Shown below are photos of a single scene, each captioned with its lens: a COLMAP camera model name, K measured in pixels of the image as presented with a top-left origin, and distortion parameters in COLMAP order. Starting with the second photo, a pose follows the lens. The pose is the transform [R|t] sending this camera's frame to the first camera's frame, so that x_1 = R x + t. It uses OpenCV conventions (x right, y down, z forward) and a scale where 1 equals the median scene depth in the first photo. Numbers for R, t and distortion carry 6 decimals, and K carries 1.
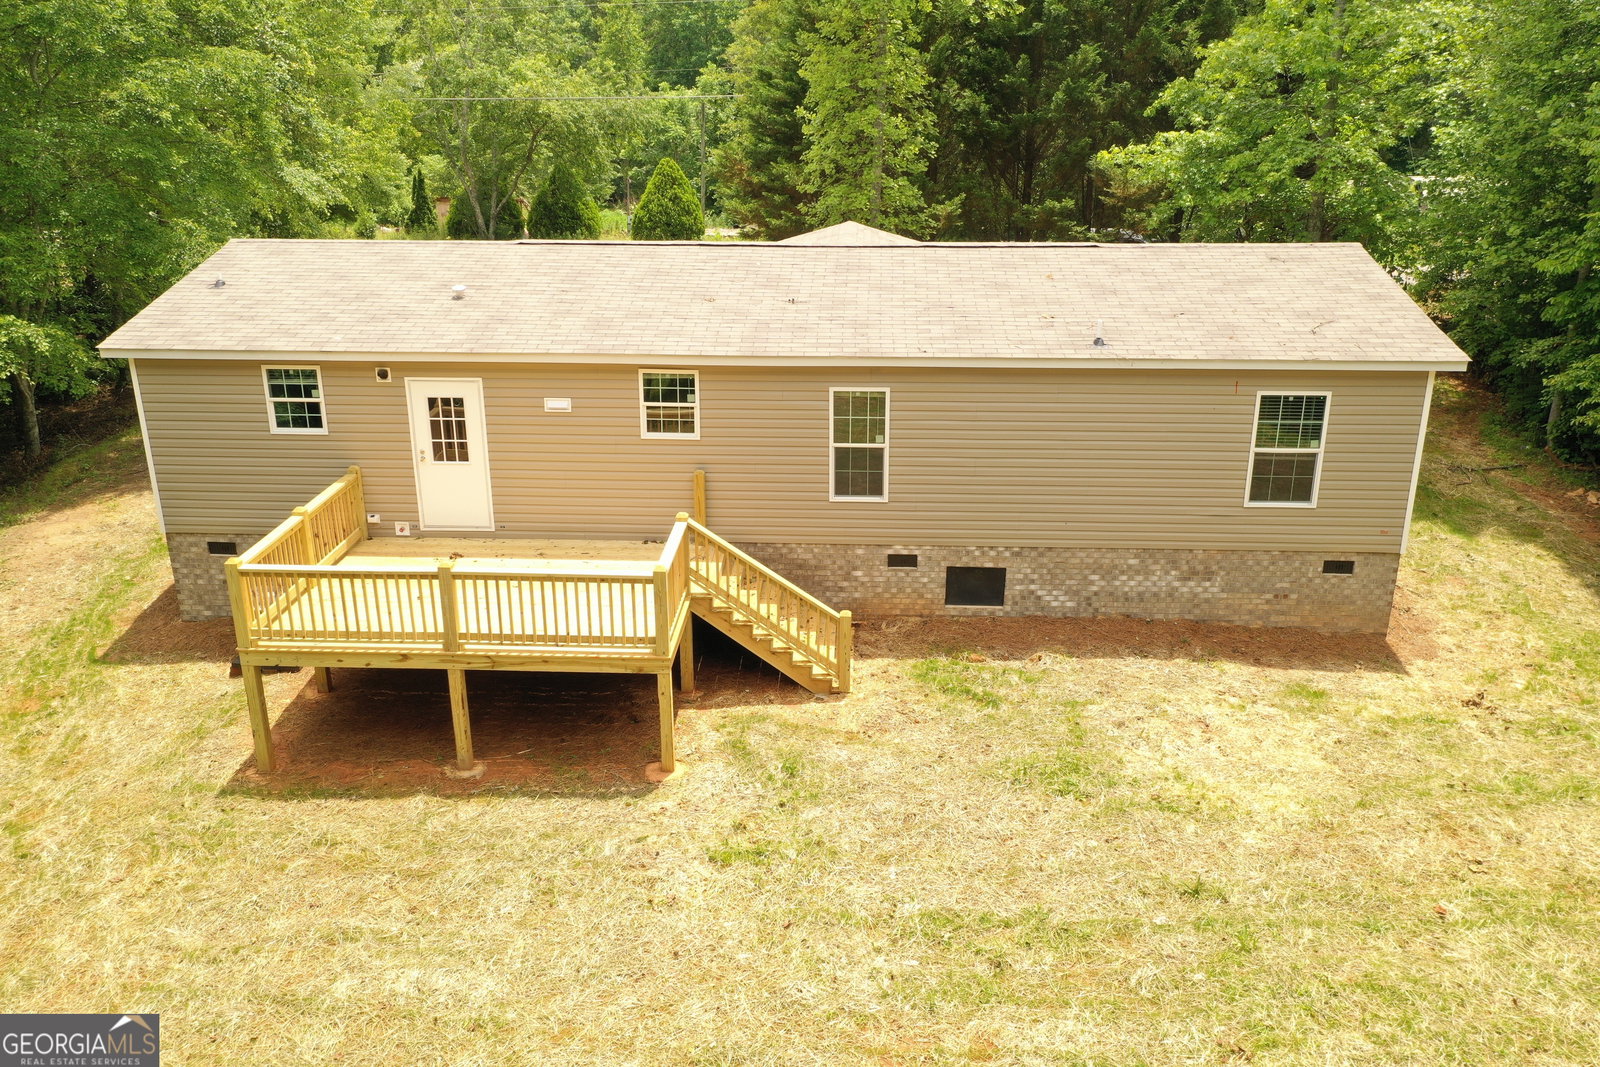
lens RADIAL K [[1283.7, 0, 798.6], [0, 1283.7, 531.6], [0, 0, 1]] dist [0.004538, -0.000896]
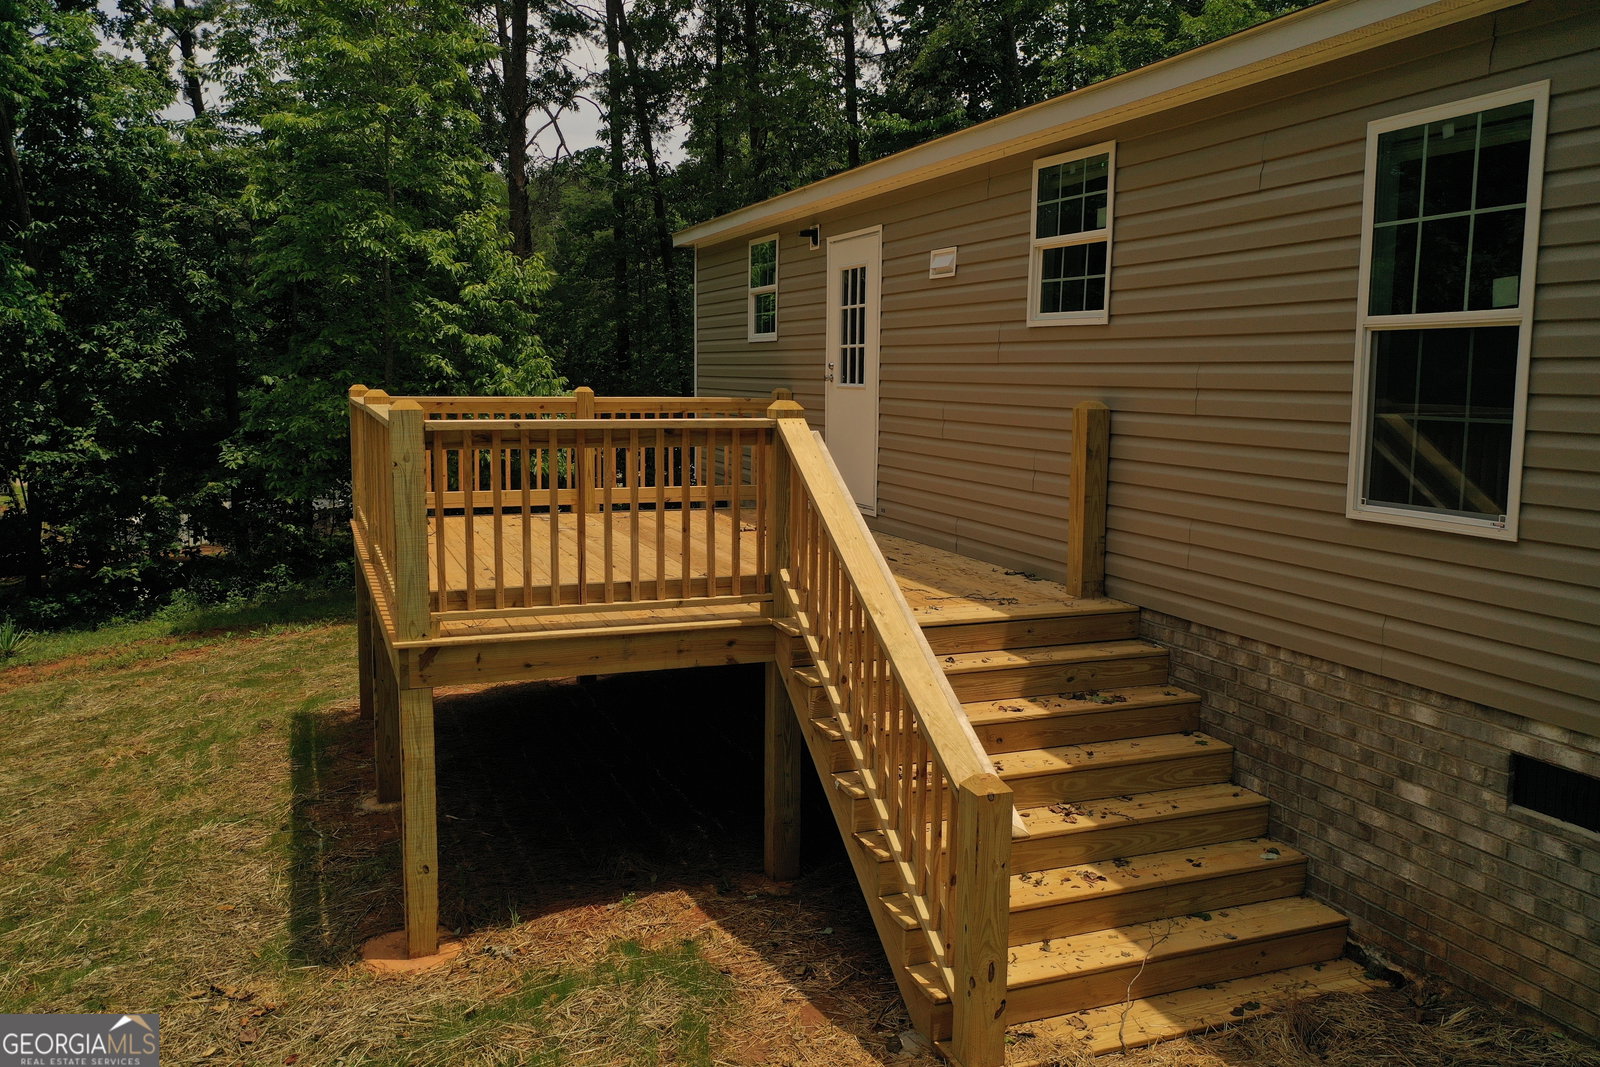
lens RADIAL K [[1283.7, 0, 791.5], [0, 1283.7, 533.4], [0, 0, 1]] dist [0.004538, -0.000896]
pose [[0.388416, 0.114067, -0.914397, 0.253488], [-0.317673, 0.948054, -0.016675, 0.027168], [0.864995, 0.296956, 0.404475, 0.768188]]
